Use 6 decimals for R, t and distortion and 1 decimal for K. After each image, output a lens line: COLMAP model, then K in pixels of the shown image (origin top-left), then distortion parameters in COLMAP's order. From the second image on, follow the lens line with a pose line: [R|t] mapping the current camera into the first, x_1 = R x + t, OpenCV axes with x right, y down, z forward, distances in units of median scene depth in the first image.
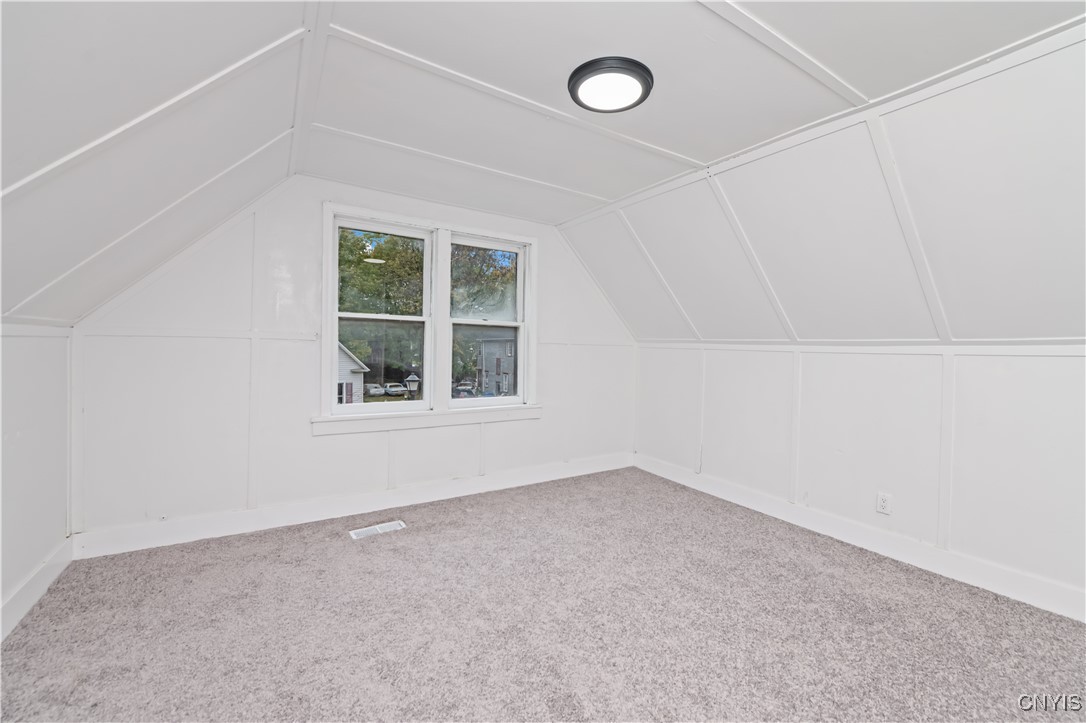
lens RADIAL K [[439.5, 0, 549.2], [0, 439.5, 362.8], [0, 0, 1]] dist [-0.007299, -0.000835]
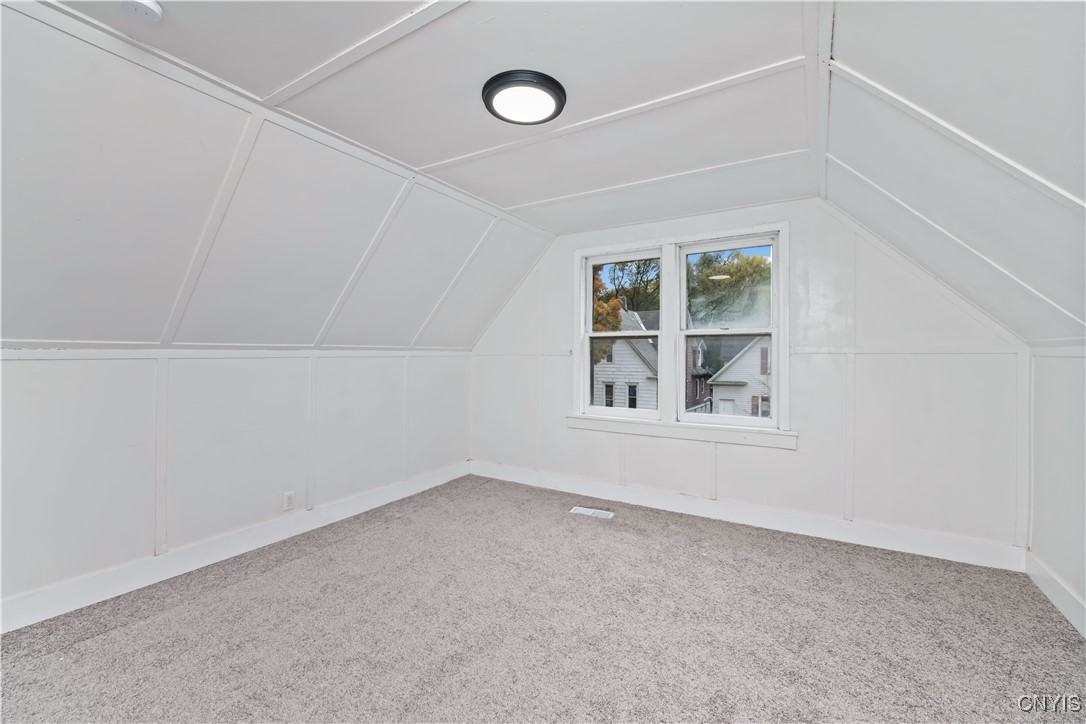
lens RADIAL K [[439.5, 0, 551.2], [0, 439.5, 358.6], [0, 0, 1]] dist [-0.007299, -0.000835]
pose [[0.460074, -0.008670, -0.887838, 0.534819], [-0.023703, 0.999476, -0.022043, -0.008195], [0.887564, 0.031186, 0.459627, 0.292152]]
